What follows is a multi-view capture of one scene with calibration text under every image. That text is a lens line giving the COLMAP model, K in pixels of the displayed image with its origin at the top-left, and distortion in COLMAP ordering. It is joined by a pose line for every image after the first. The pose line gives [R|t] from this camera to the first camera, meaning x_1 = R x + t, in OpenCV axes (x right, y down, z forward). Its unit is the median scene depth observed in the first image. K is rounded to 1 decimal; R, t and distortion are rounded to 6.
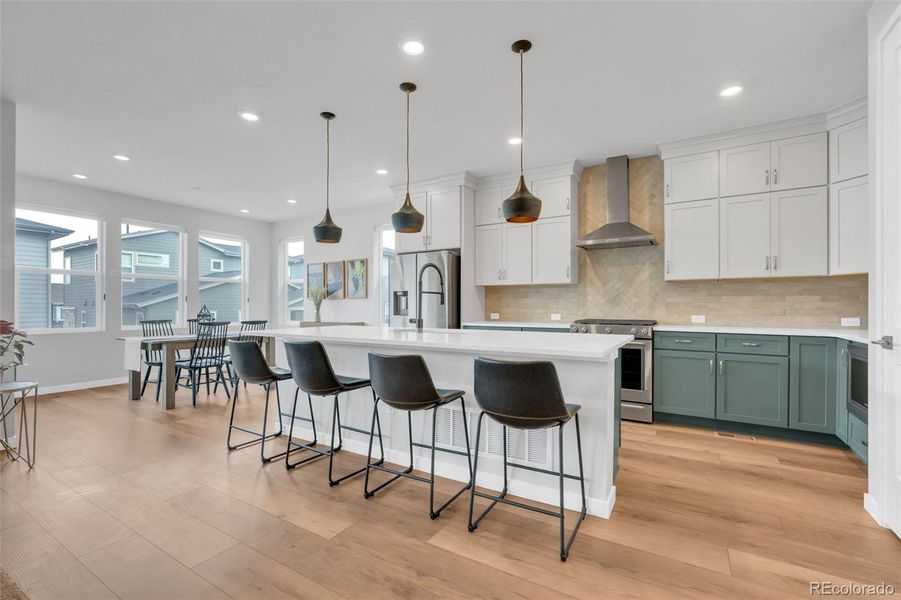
lens RADIAL K [[382.6, 0, 448.9], [0, 382.6, 302.3], [0, 0, 1]] dist [-0.002097, 0.000965]
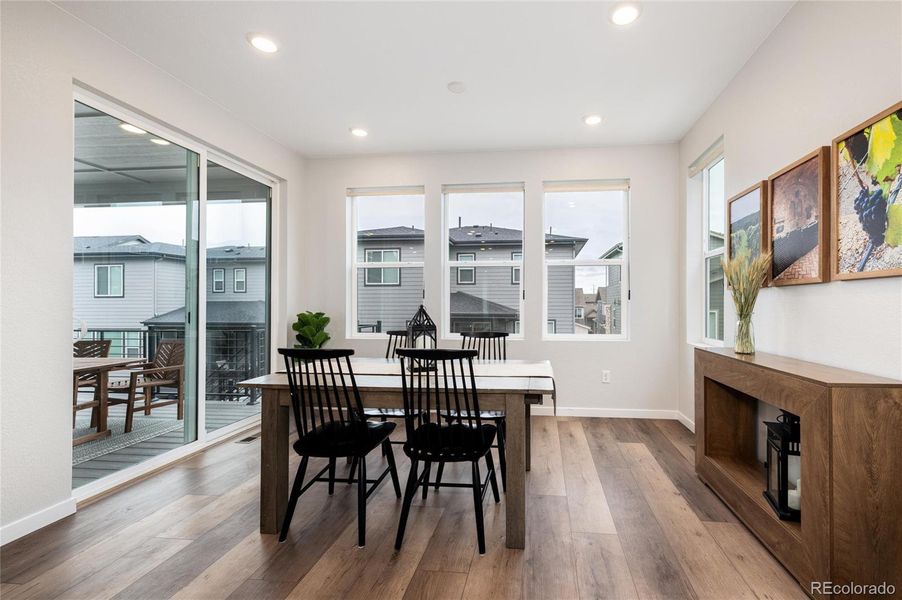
lens RADIAL K [[383.0, 0, 451.7], [0, 383.0, 300.8], [0, 0, 1]] dist [-0.002097, 0.000965]
pose [[0.311200, -0.010142, -0.950290, -0.143340], [0.005202, 0.999946, -0.008968, 0.008796], [0.950330, -0.002152, 0.311236, 1.003272]]
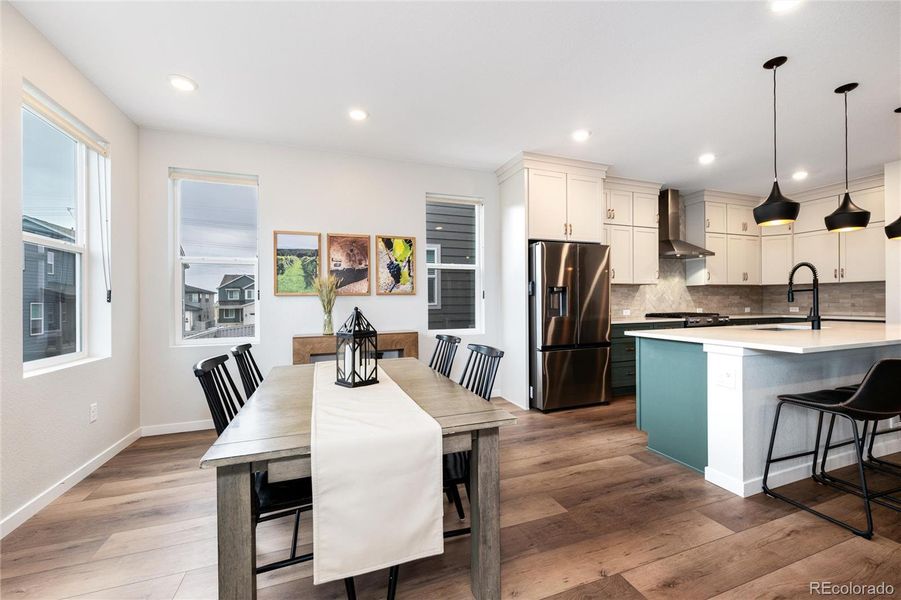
lens RADIAL K [[364.9, 0, 451.2], [0, 364.9, 302.5], [0, 0, 1]] dist [0.002173, -0.000021]
pose [[0.634831, -0.008193, 0.772608, -1.015343], [0.001587, 0.999956, 0.009299, -0.003163], [-0.772649, -0.004677, 0.634816, 0.779183]]
